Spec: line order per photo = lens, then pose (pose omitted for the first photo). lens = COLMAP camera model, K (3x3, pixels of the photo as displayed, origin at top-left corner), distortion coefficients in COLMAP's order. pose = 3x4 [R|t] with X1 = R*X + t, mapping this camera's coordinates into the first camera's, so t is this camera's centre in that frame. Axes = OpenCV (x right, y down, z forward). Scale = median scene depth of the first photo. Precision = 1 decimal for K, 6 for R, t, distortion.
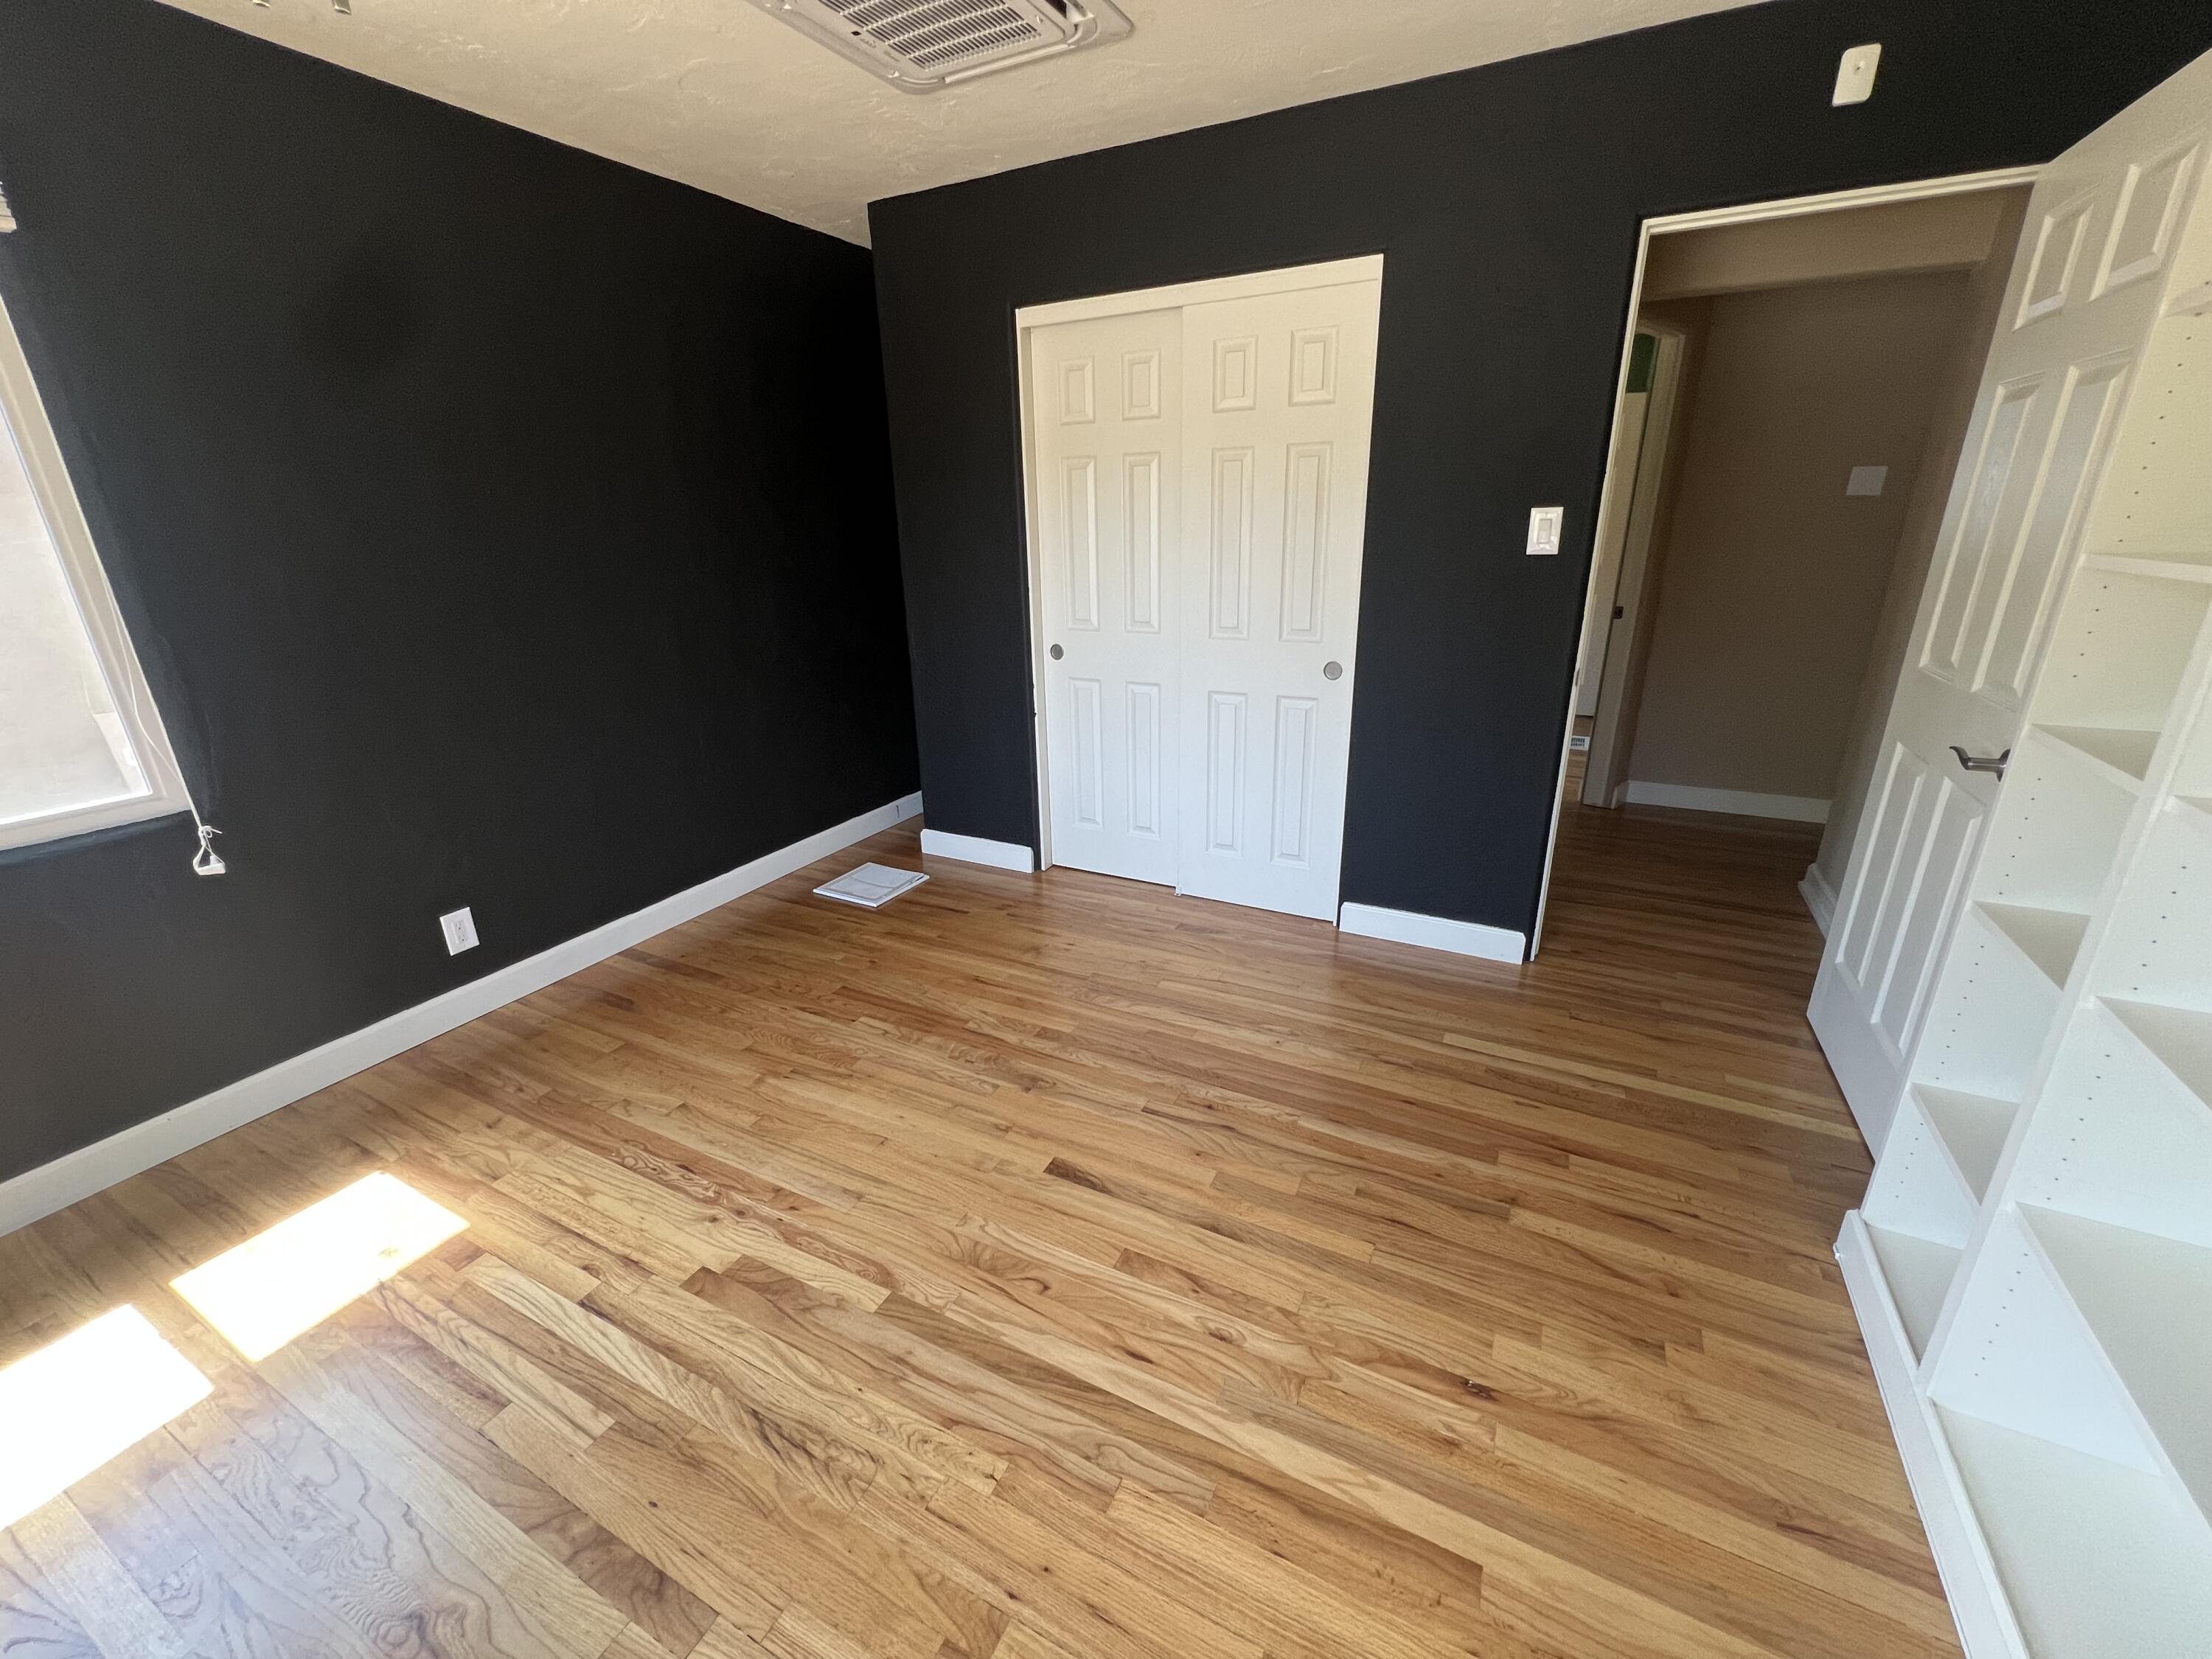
lens RADIAL K [[889.8, 0, 1106.7], [0, 889.8, 821.8], [0, 0, 1]] dist [-0.000498, 0.000365]
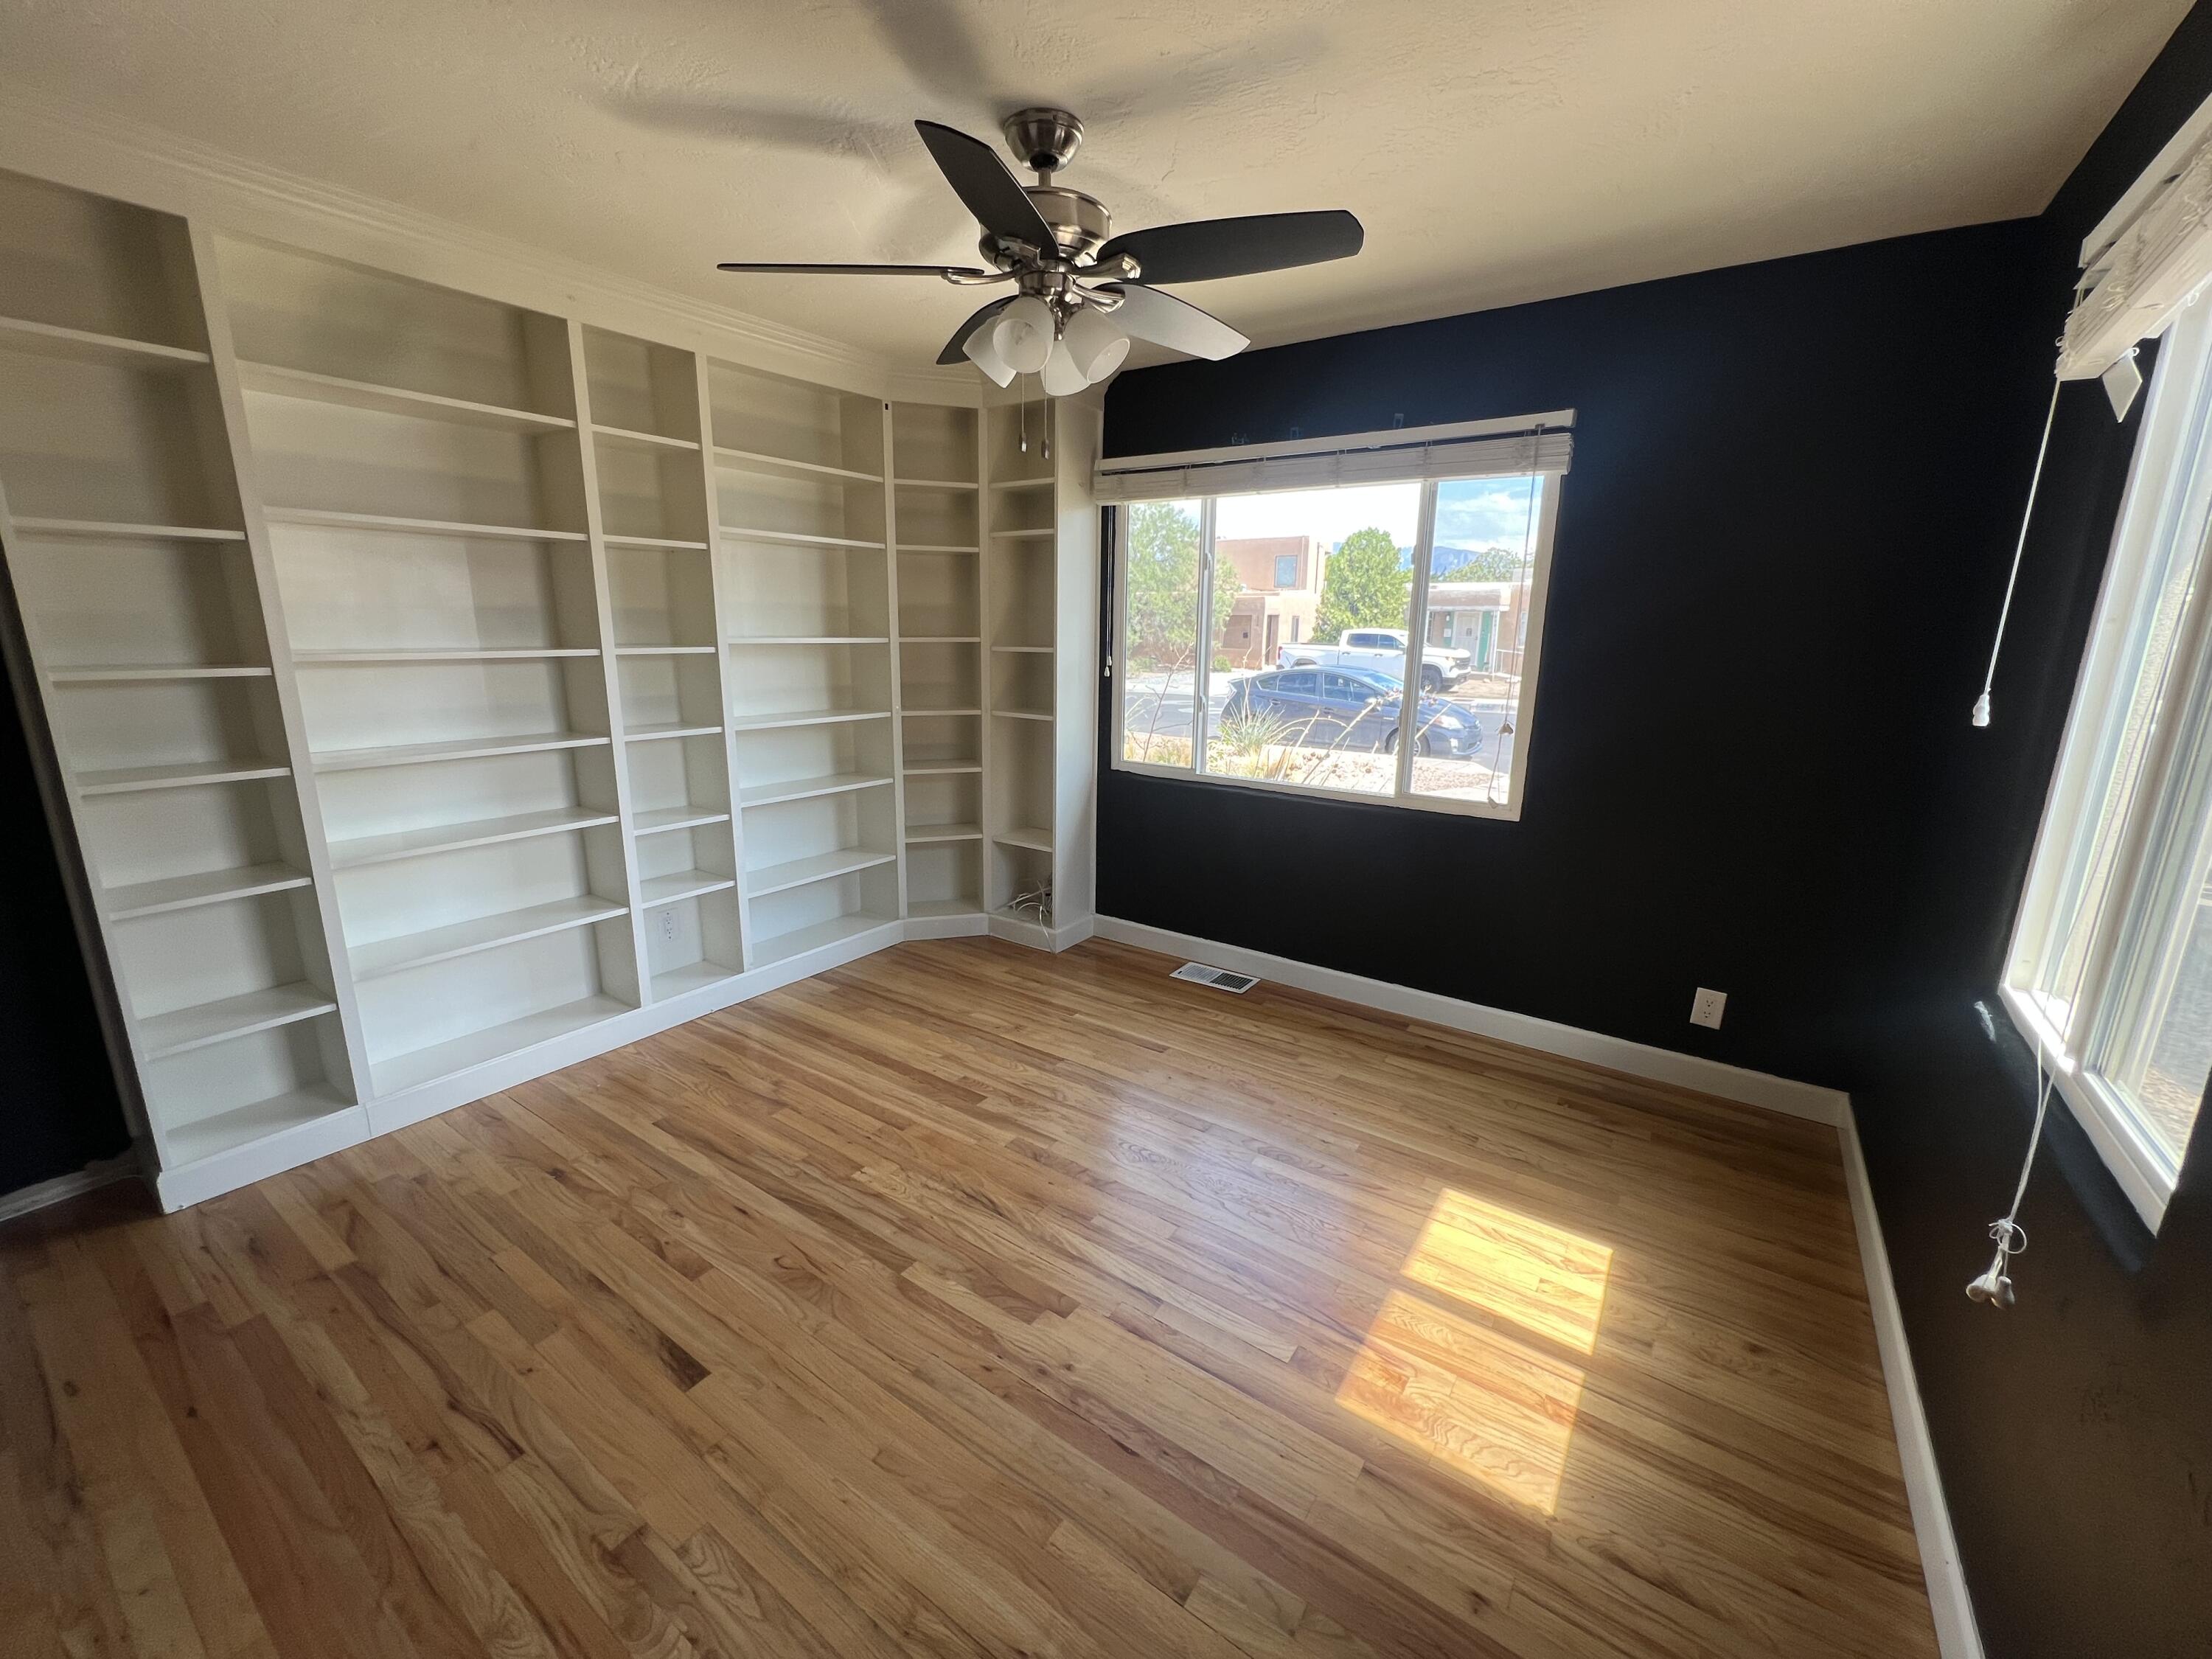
lens RADIAL K [[889.8, 0, 1102.7], [0, 889.8, 824.8], [0, 0, 1]] dist [-0.000498, 0.000365]
pose [[-0.990821, -0.024388, 0.132960, -0.593759], [0.049763, 0.848714, 0.526506, -0.539892], [-0.125685, 0.528290, -0.839710, 1.496235]]
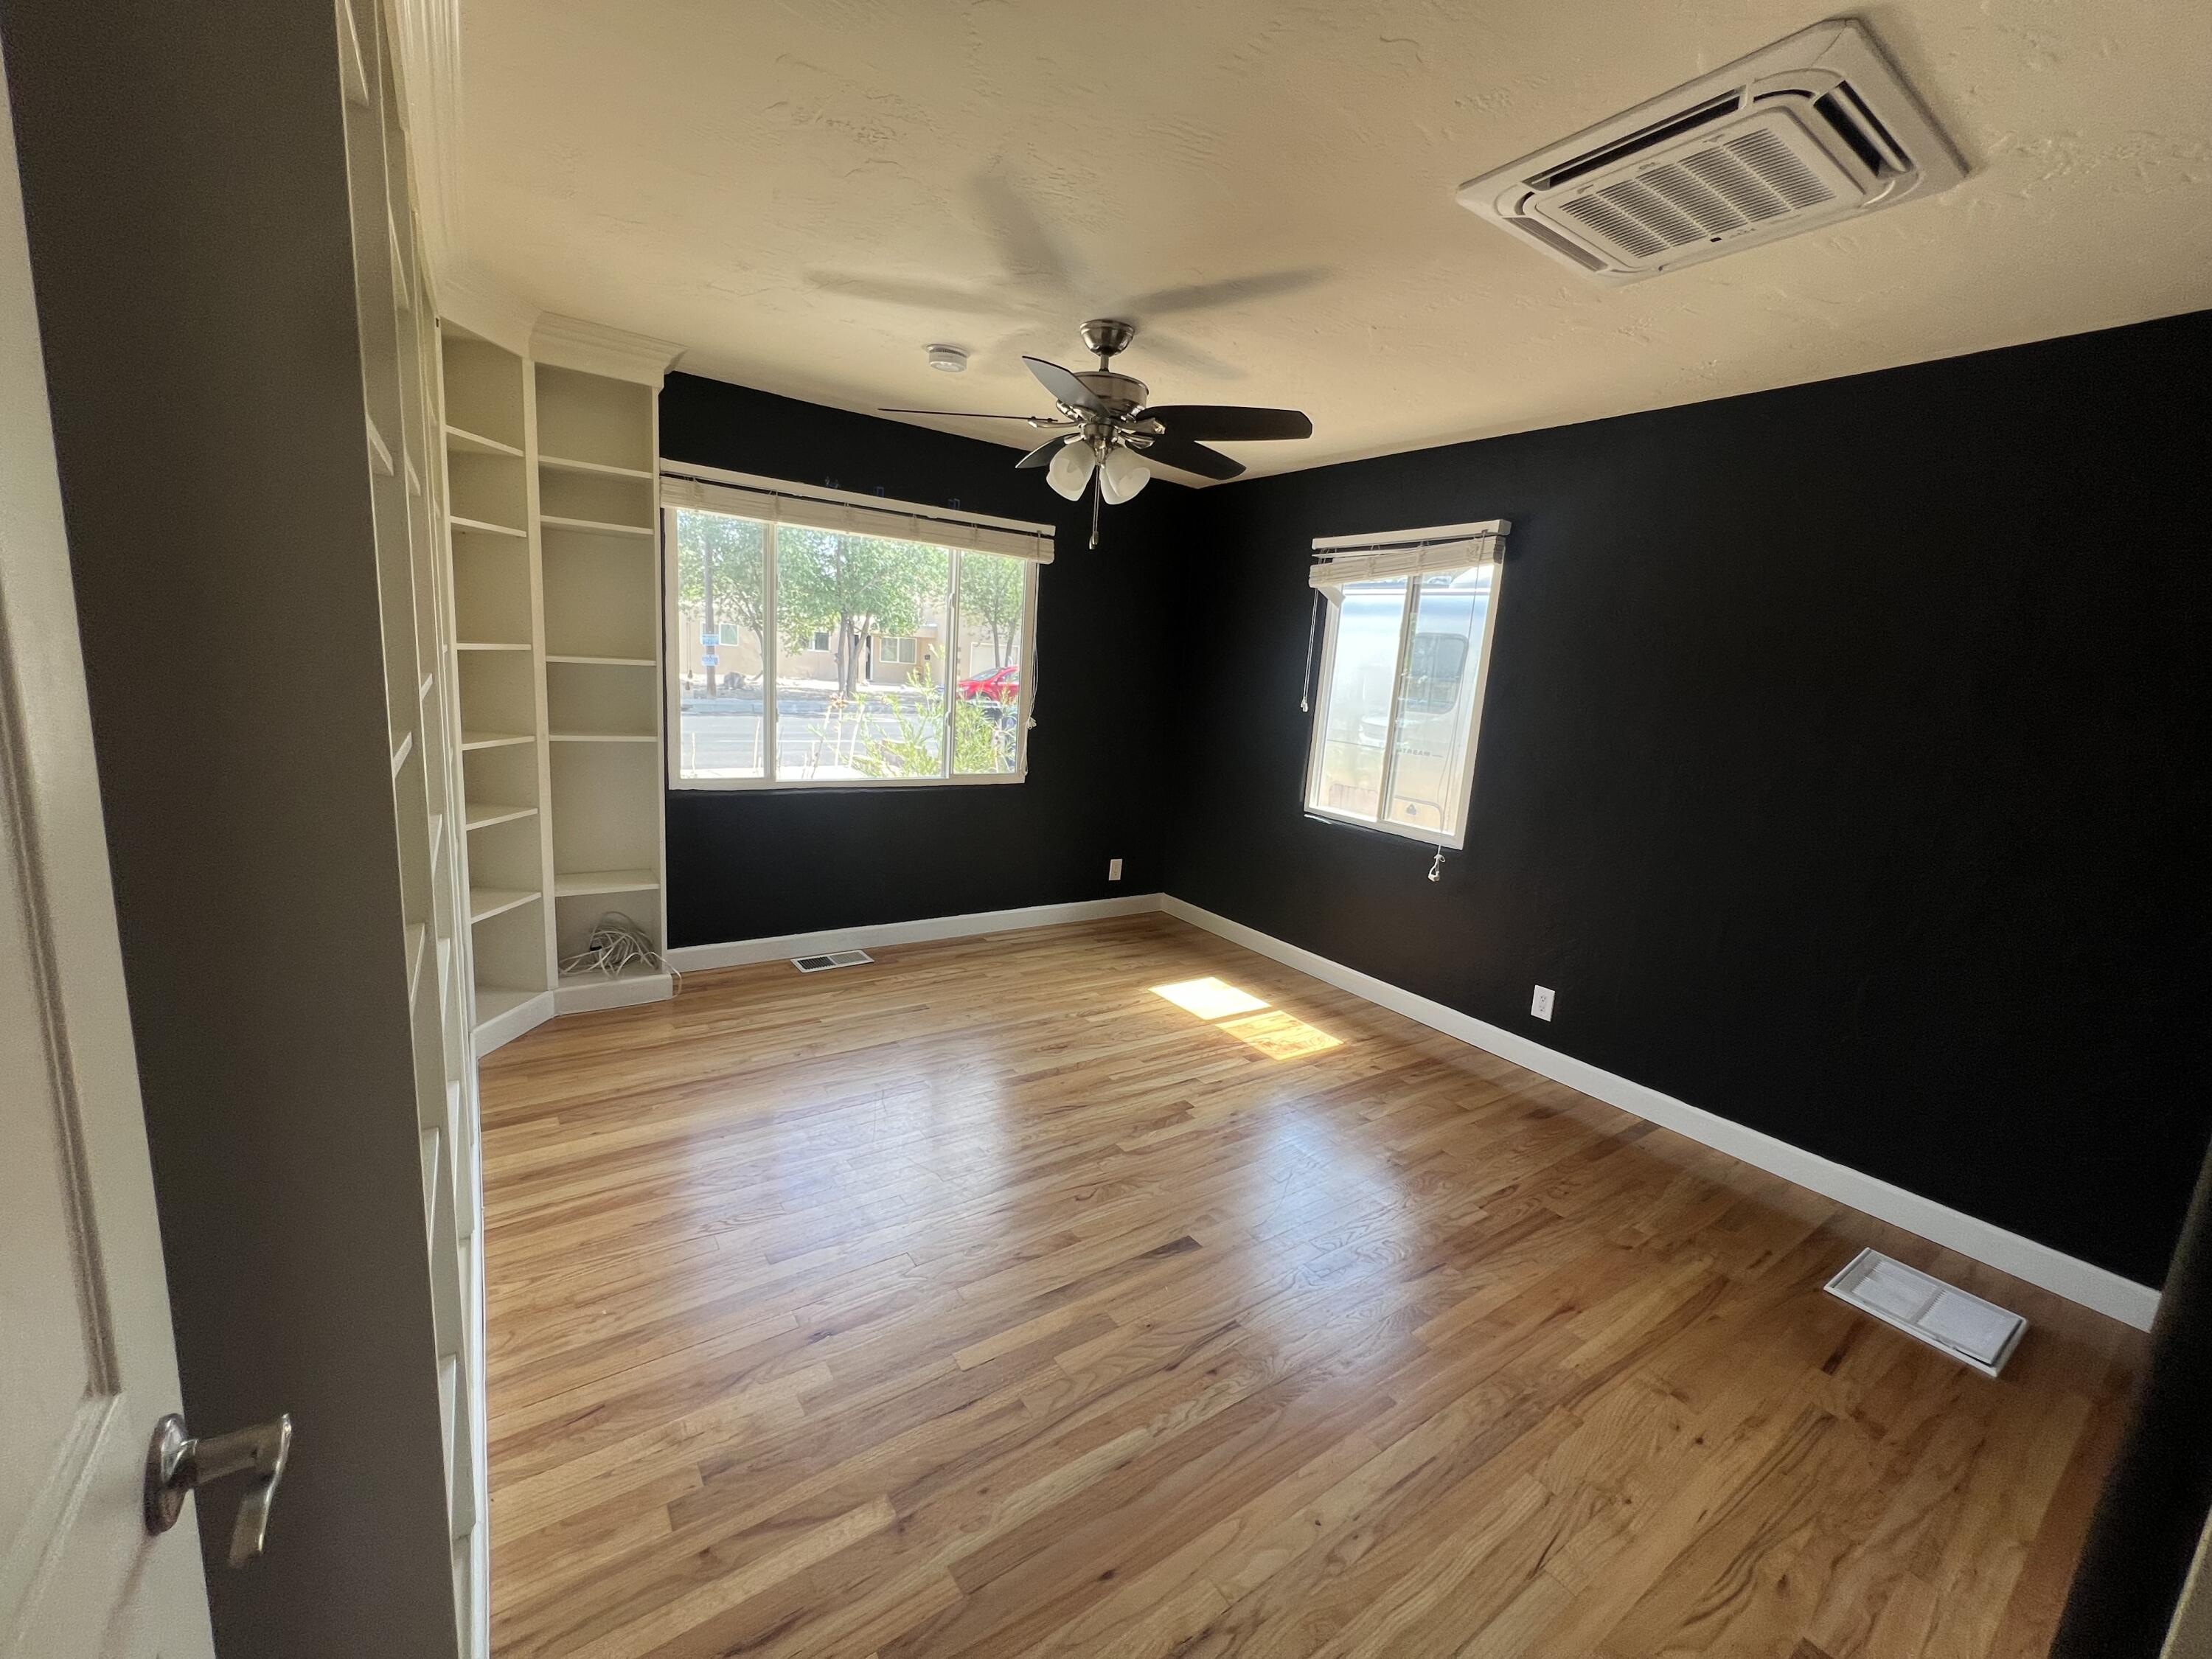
lens RADIAL K [[889.8, 0, 1101.6], [0, 889.8, 829.2], [0, 0, 1]] dist [-0.000498, 0.000365]
pose [[-0.467246, 0.149580, -0.871382, 0.978689], [-0.350054, 0.873744, 0.337689, -0.452118], [0.811876, 0.462815, -0.355892, 1.148445]]
